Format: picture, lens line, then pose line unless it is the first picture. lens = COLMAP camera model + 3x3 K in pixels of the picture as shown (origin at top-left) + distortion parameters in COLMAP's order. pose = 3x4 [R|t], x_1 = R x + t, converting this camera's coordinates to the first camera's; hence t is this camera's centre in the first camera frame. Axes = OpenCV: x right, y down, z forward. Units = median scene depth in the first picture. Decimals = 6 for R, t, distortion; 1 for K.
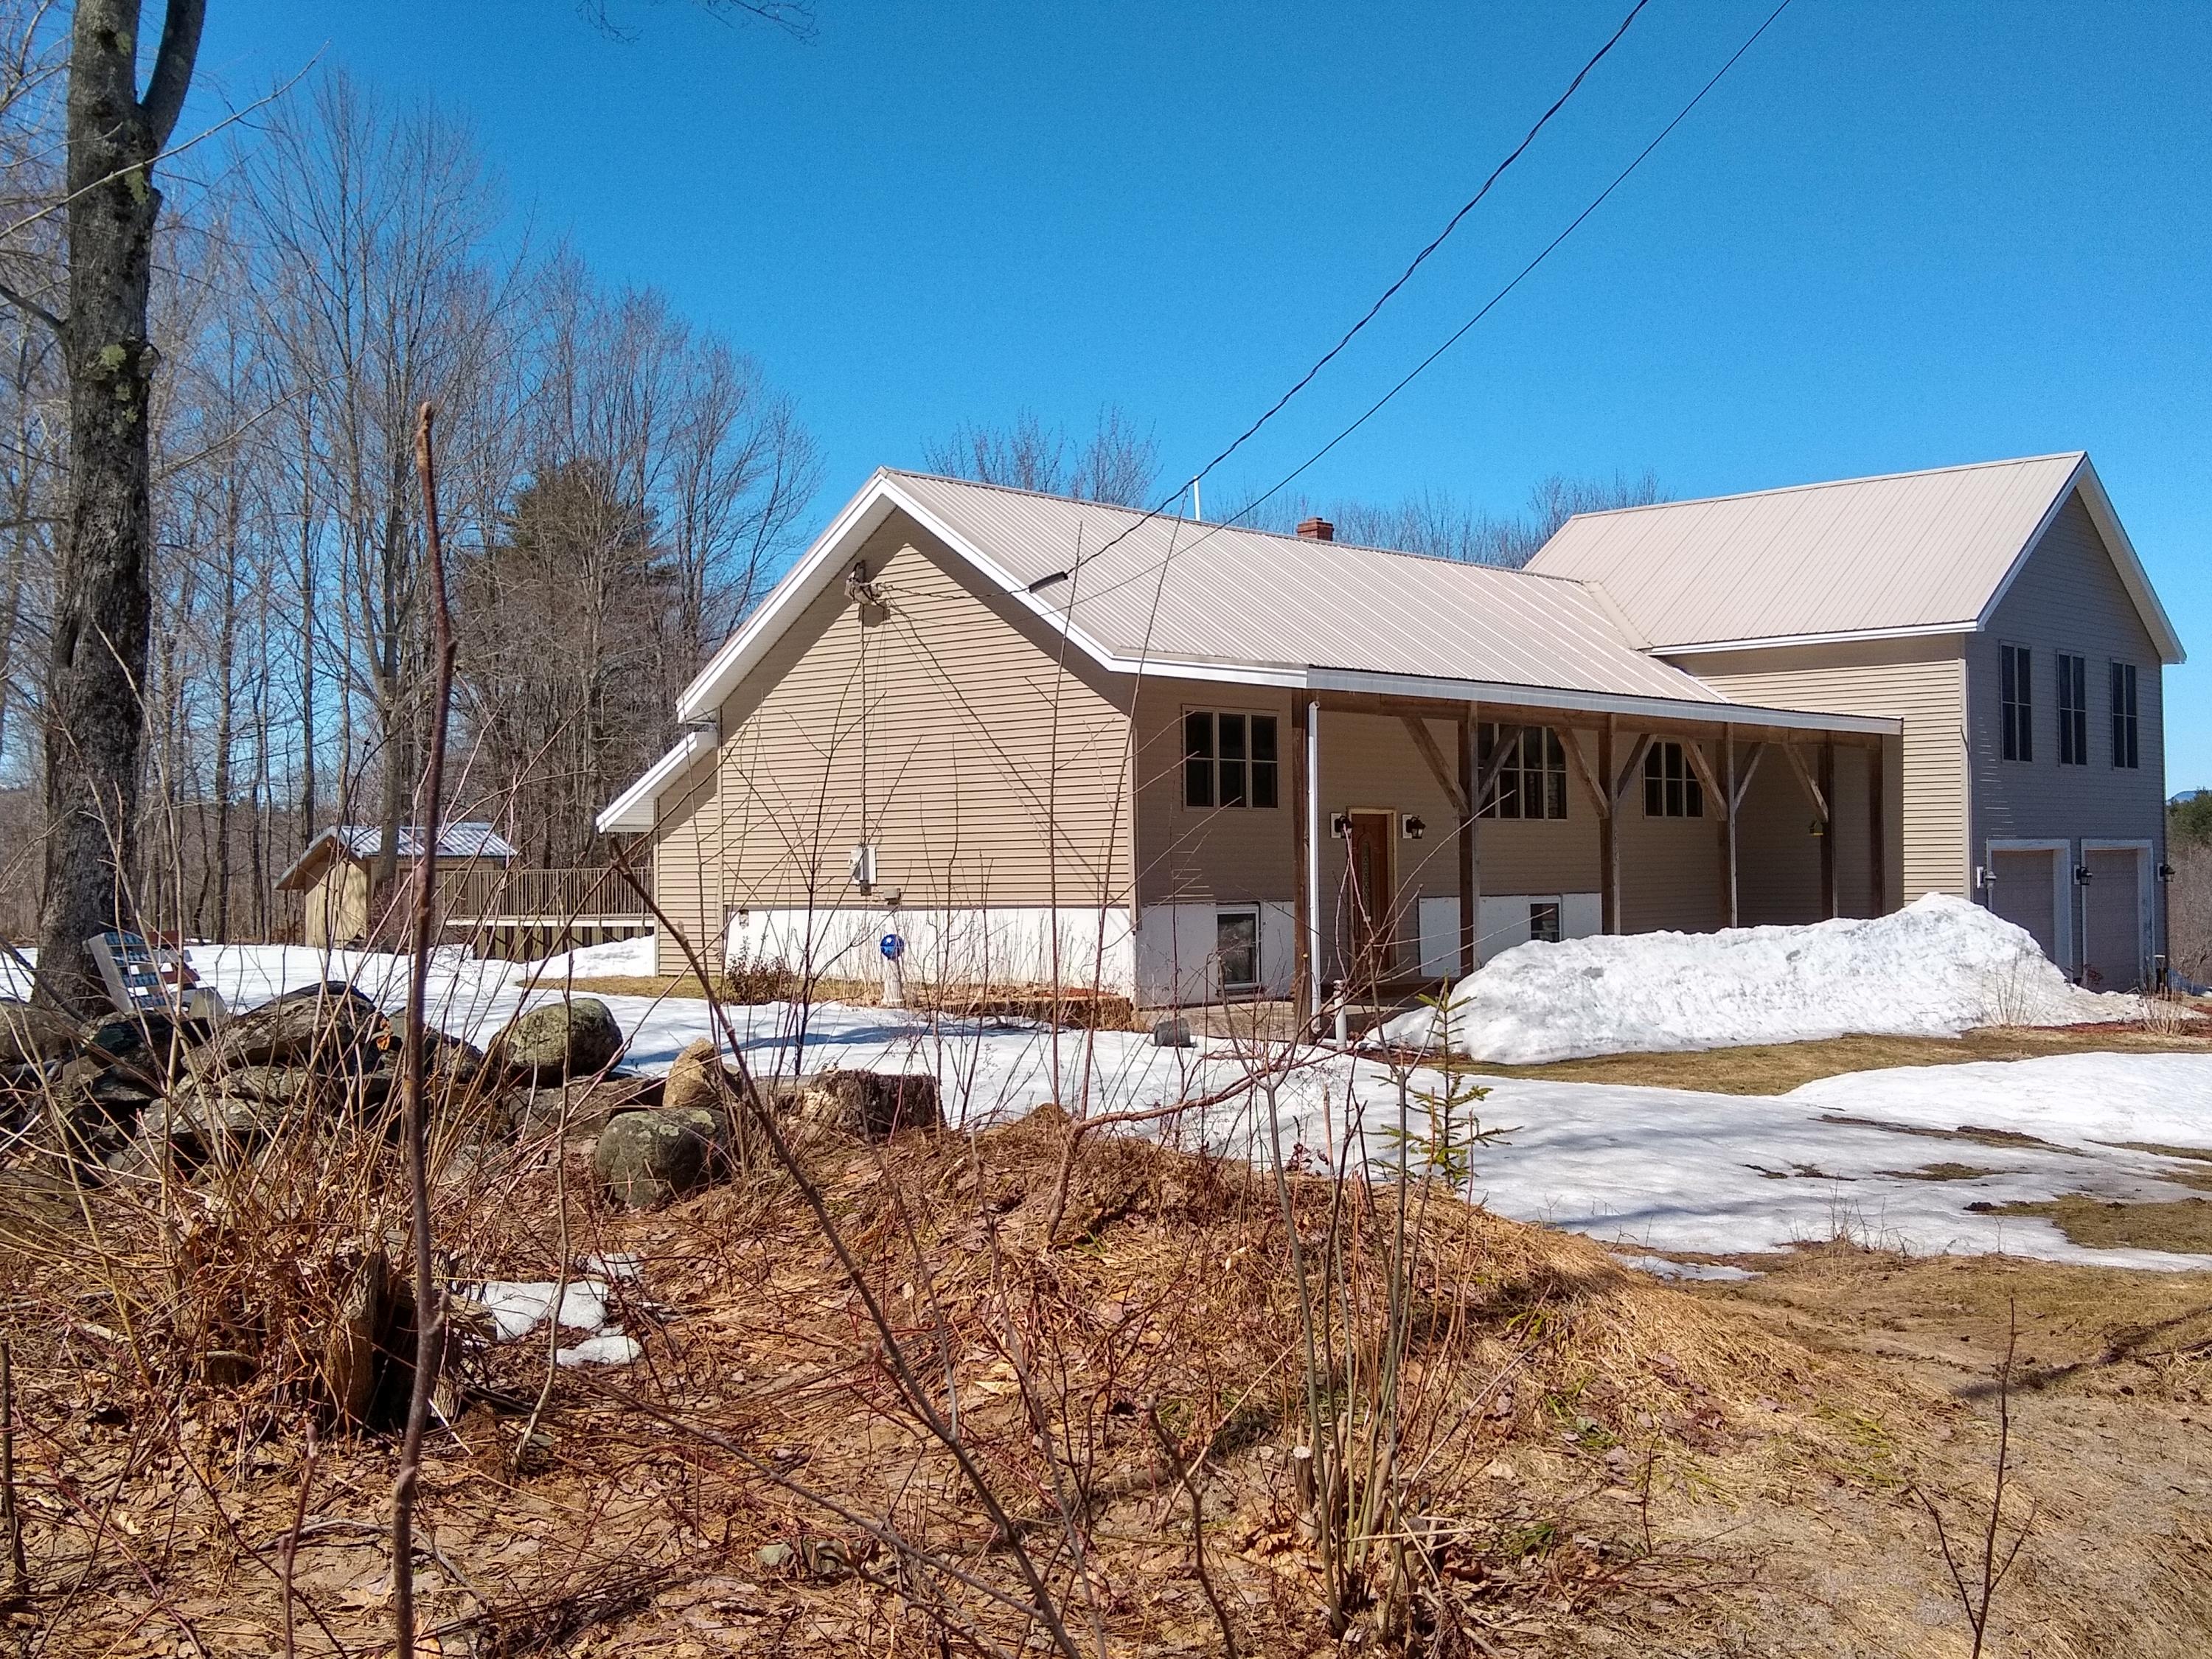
lens RADIAL K [[2274.5, 0, 1115.4], [0, 2274.5, 832.4], [0, 0, 1]] dist [0.014117, 0.000000]
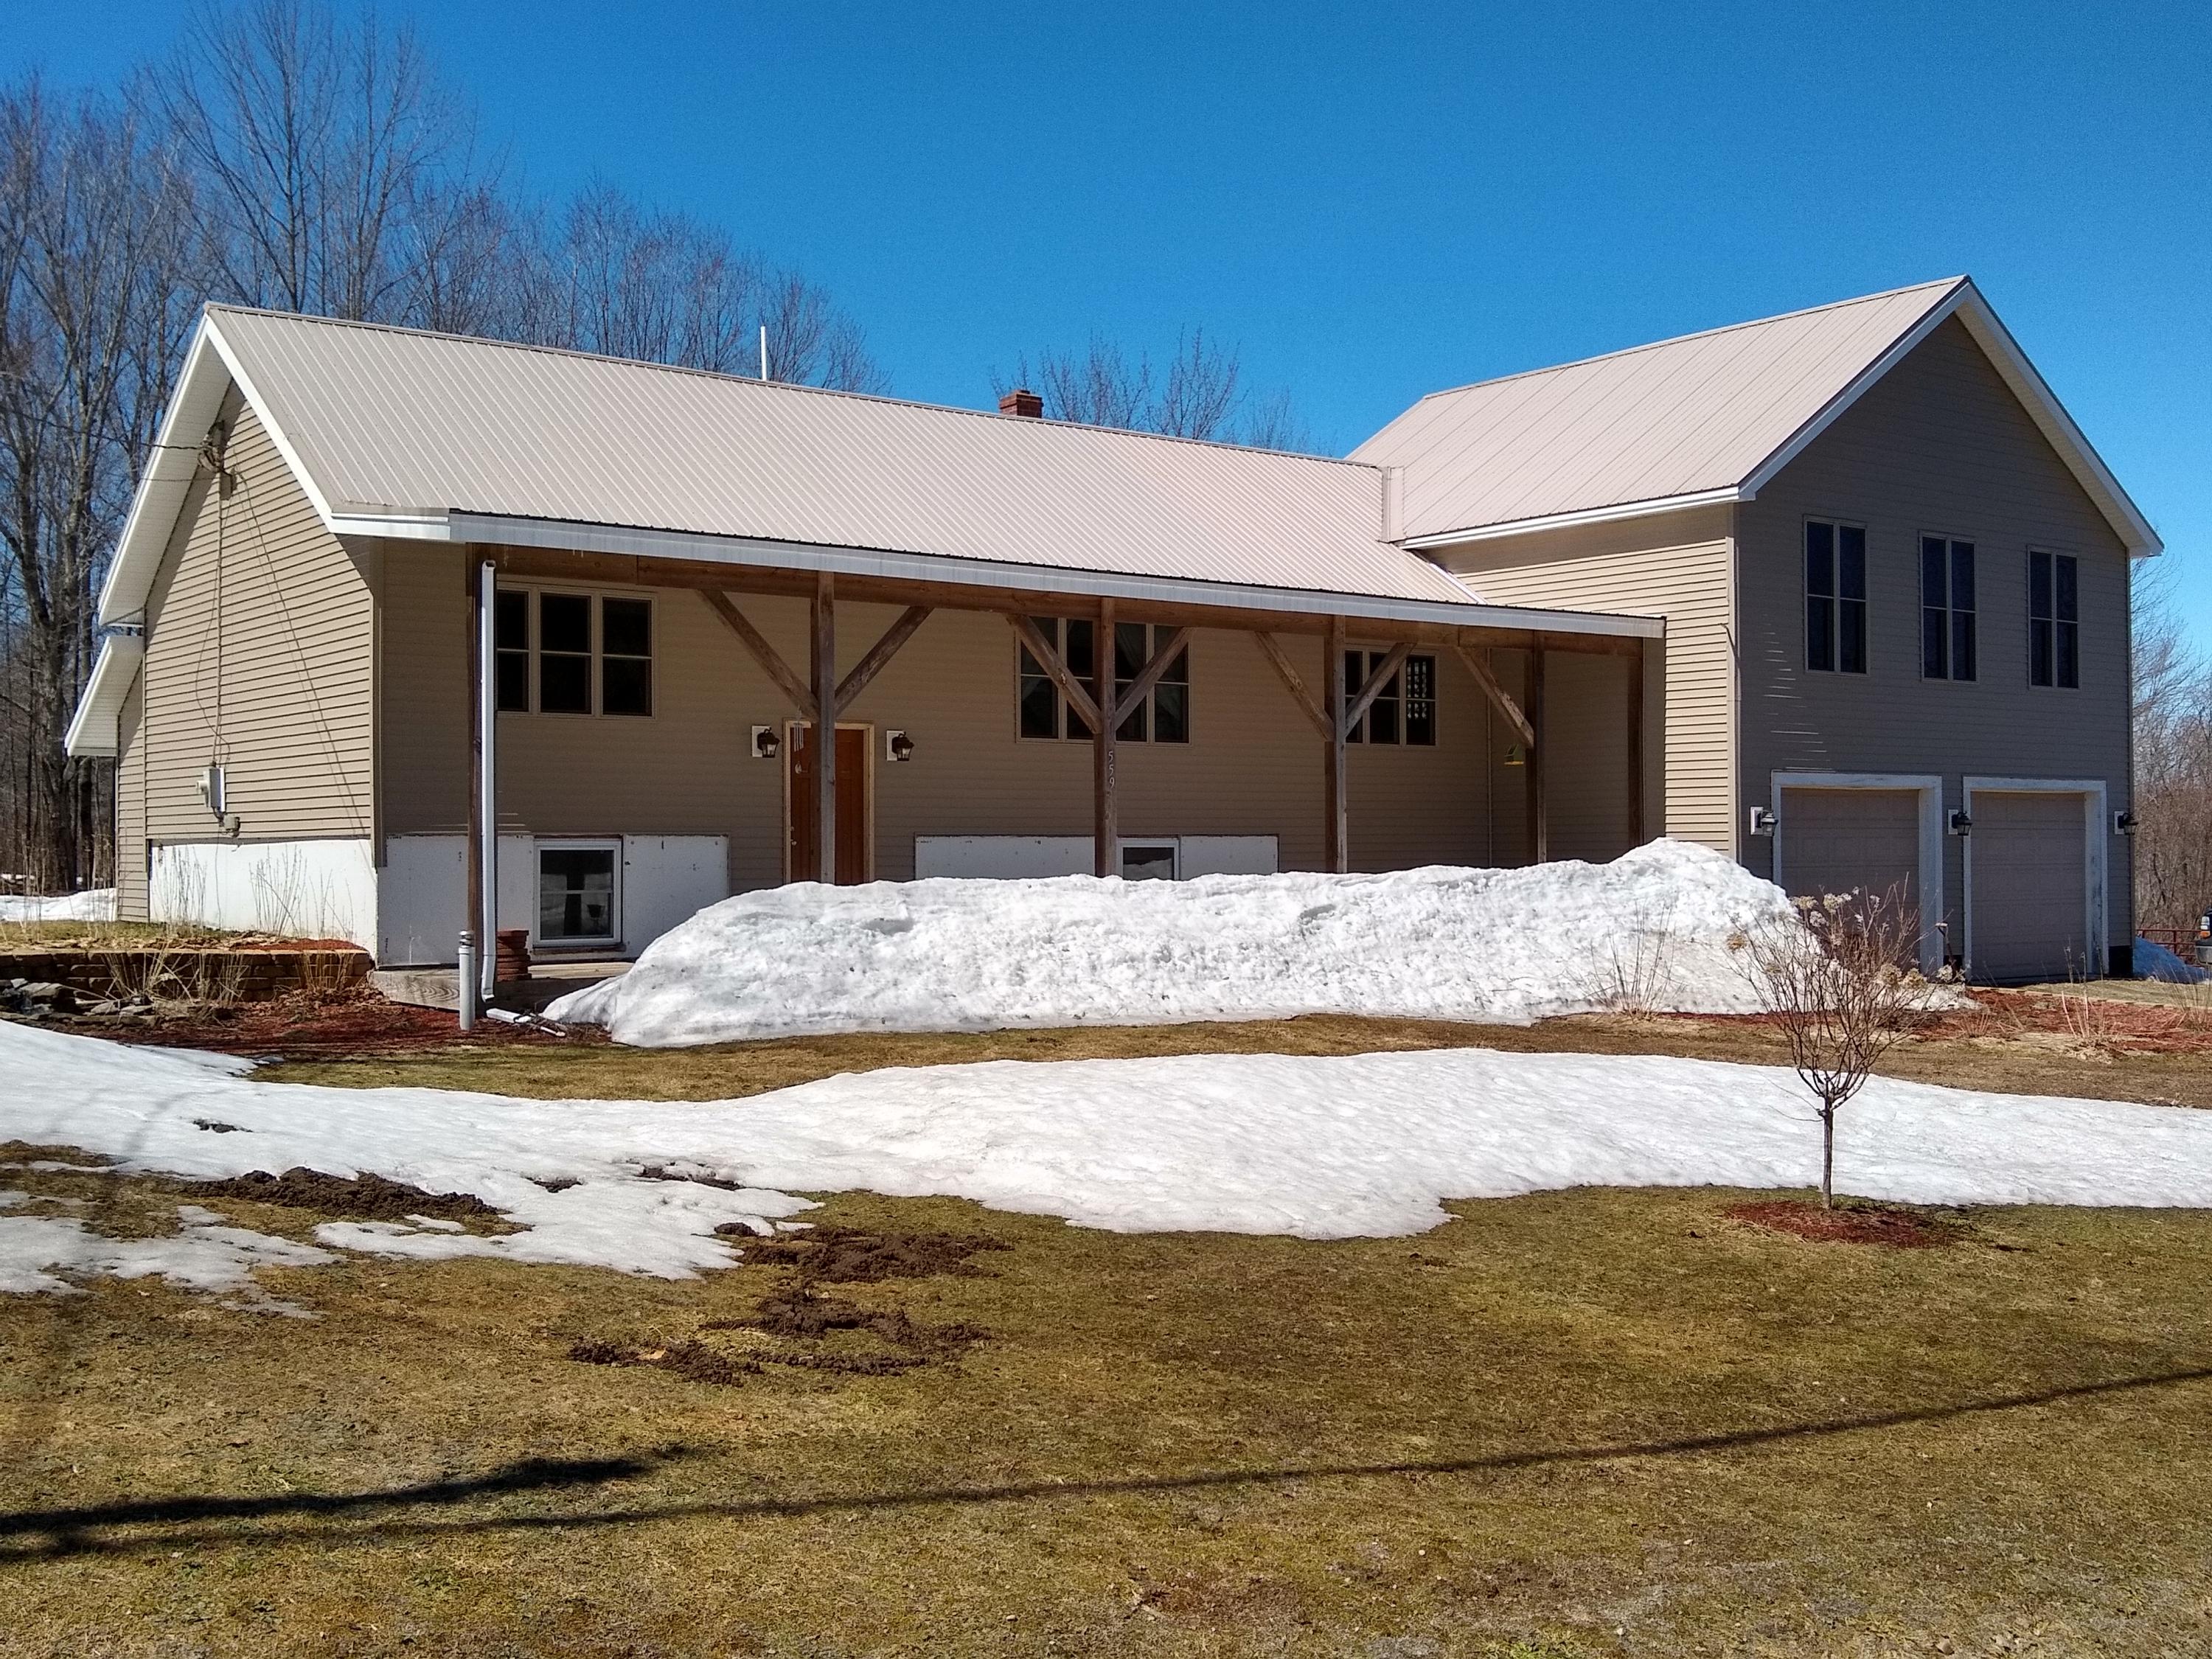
lens RADIAL K [[2274.5, 0, 1149.3], [0, 2274.5, 790.9], [0, 0, 1]] dist [0.014117, 0.000000]
pose [[0.985869, 0.004359, -0.167463, 0.310027], [-0.005557, 0.999962, -0.006685, 0.016086], [0.167428, 0.007522, 0.985856, 0.209322]]
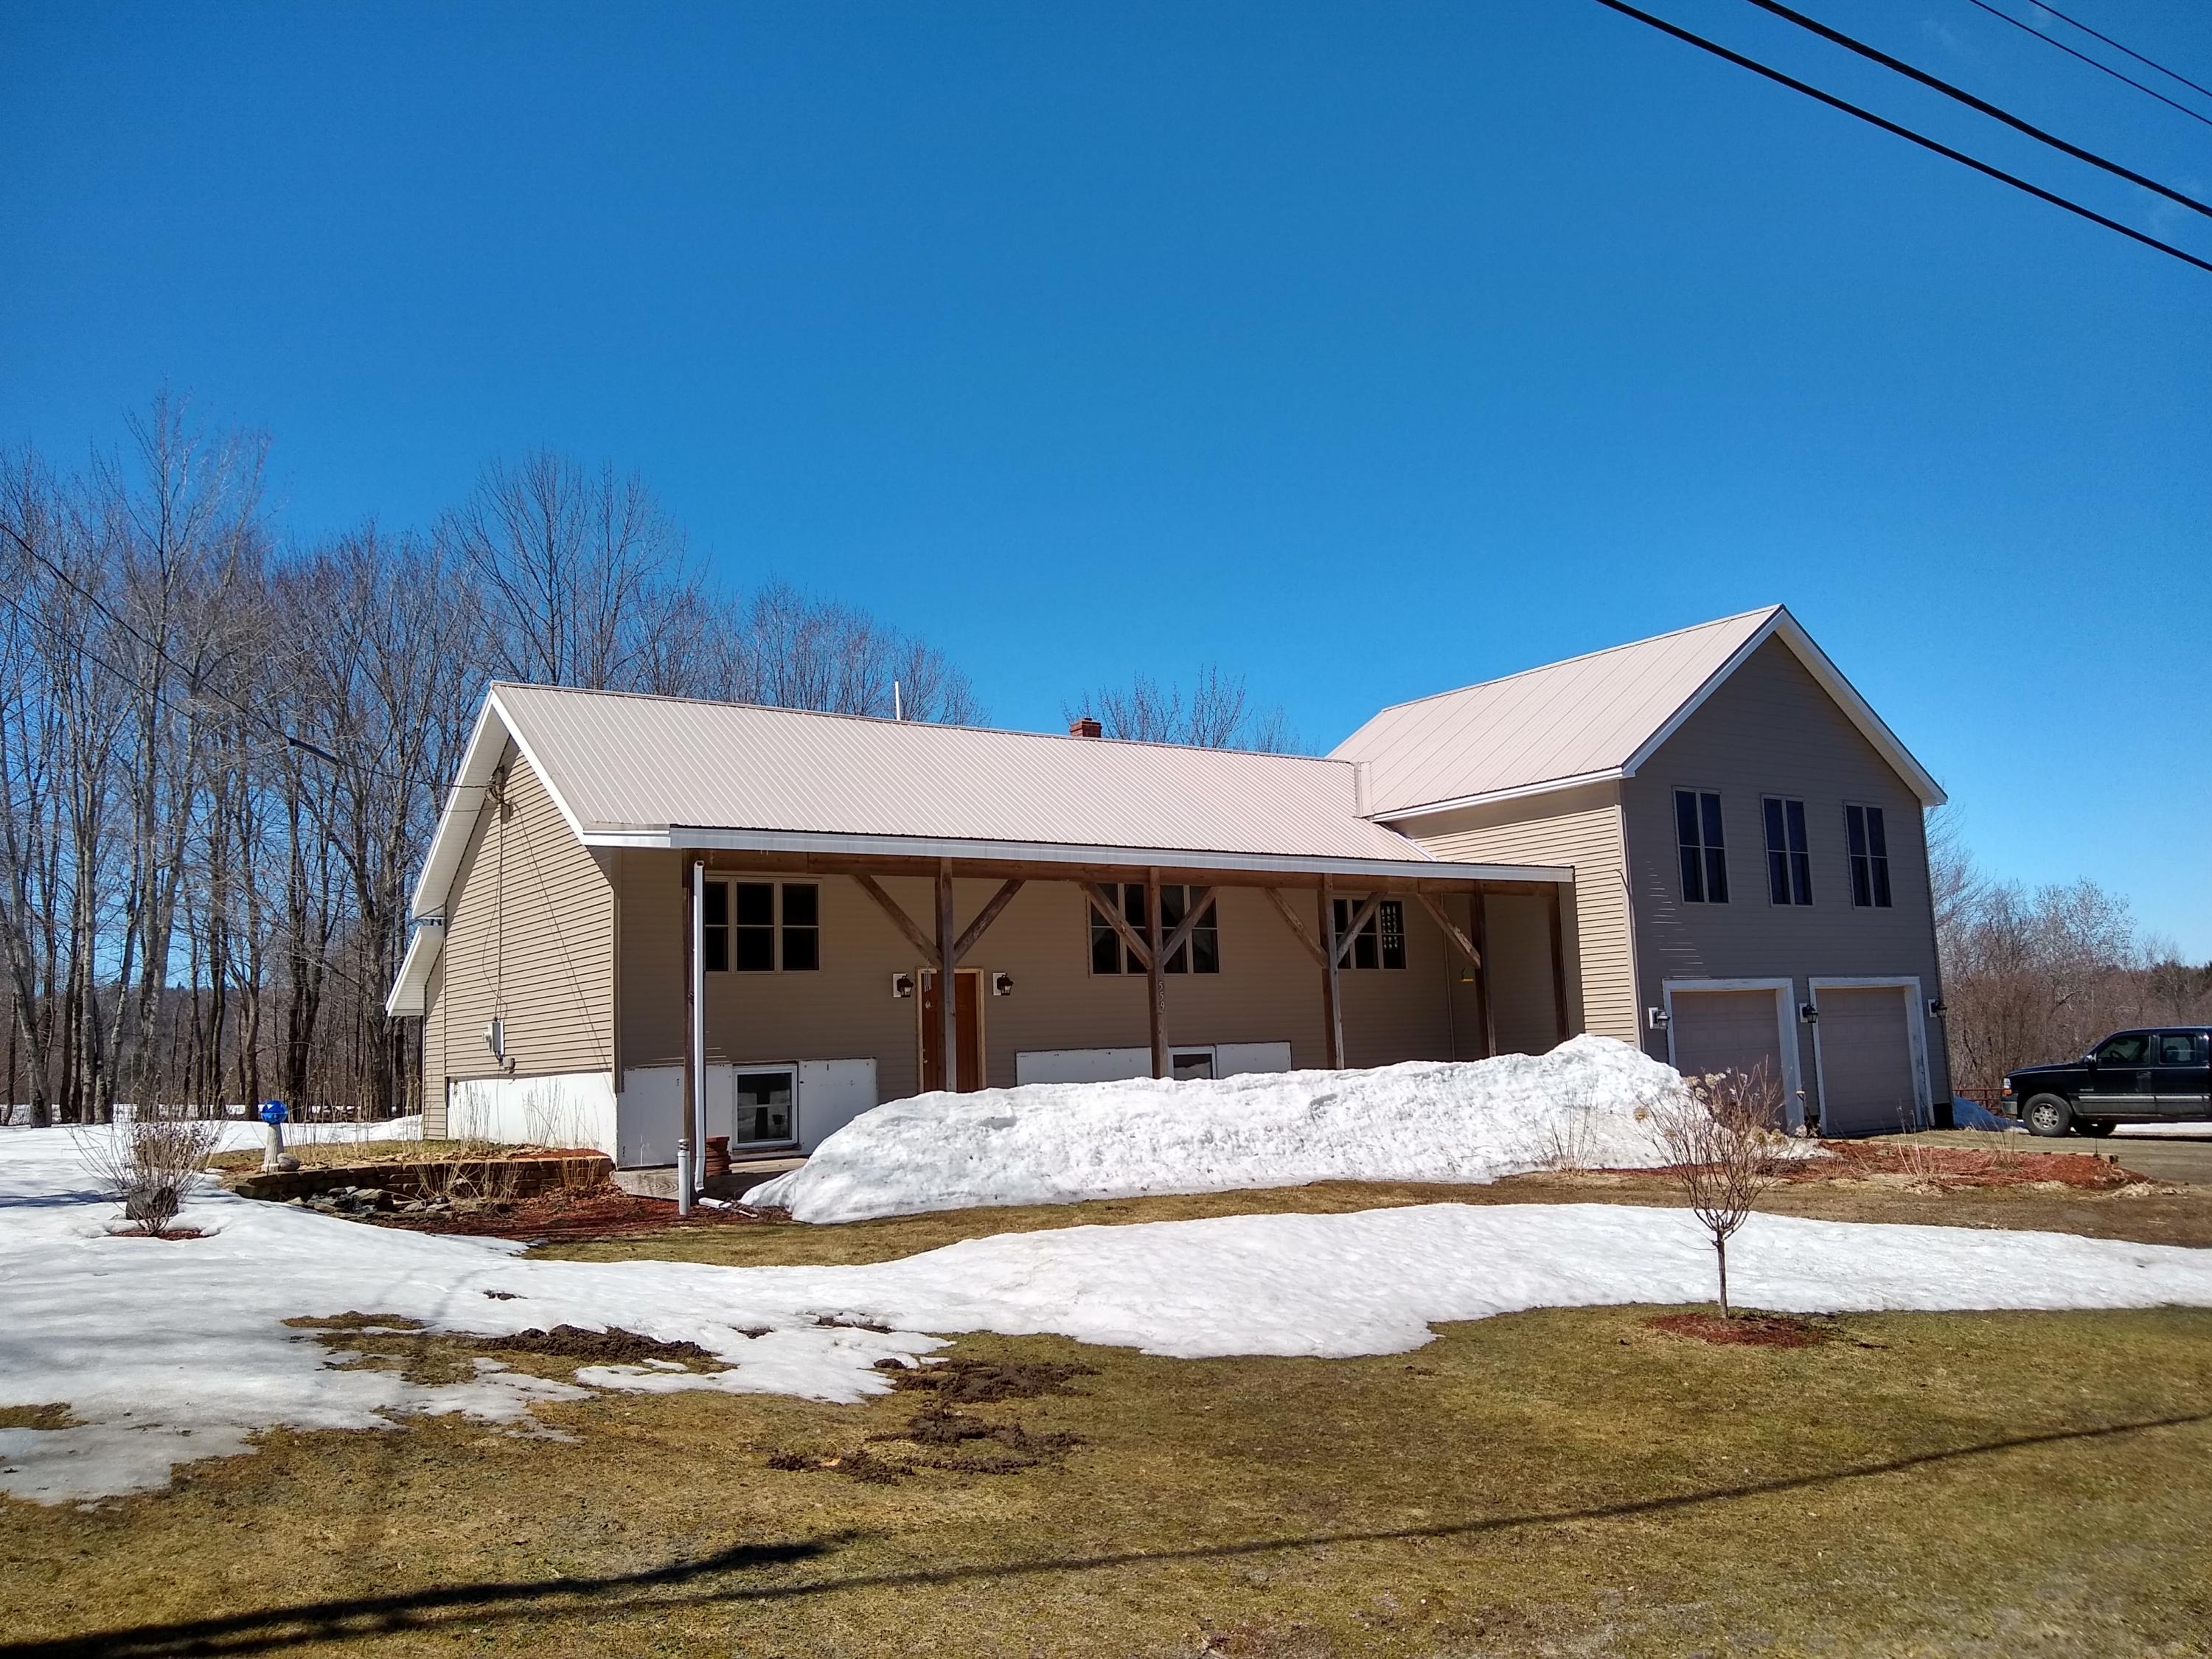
lens RADIAL K [[1717.4, 0, 1142.7], [0, 1717.4, 785.6], [0, 0, 1]] dist [-0.001940, 0.018165]
pose [[0.980137, -0.057770, -0.189721, 0.311702], [0.031799, 0.990035, -0.137186, 0.015237], [0.195756, 0.128428, 0.972207, 0.201884]]
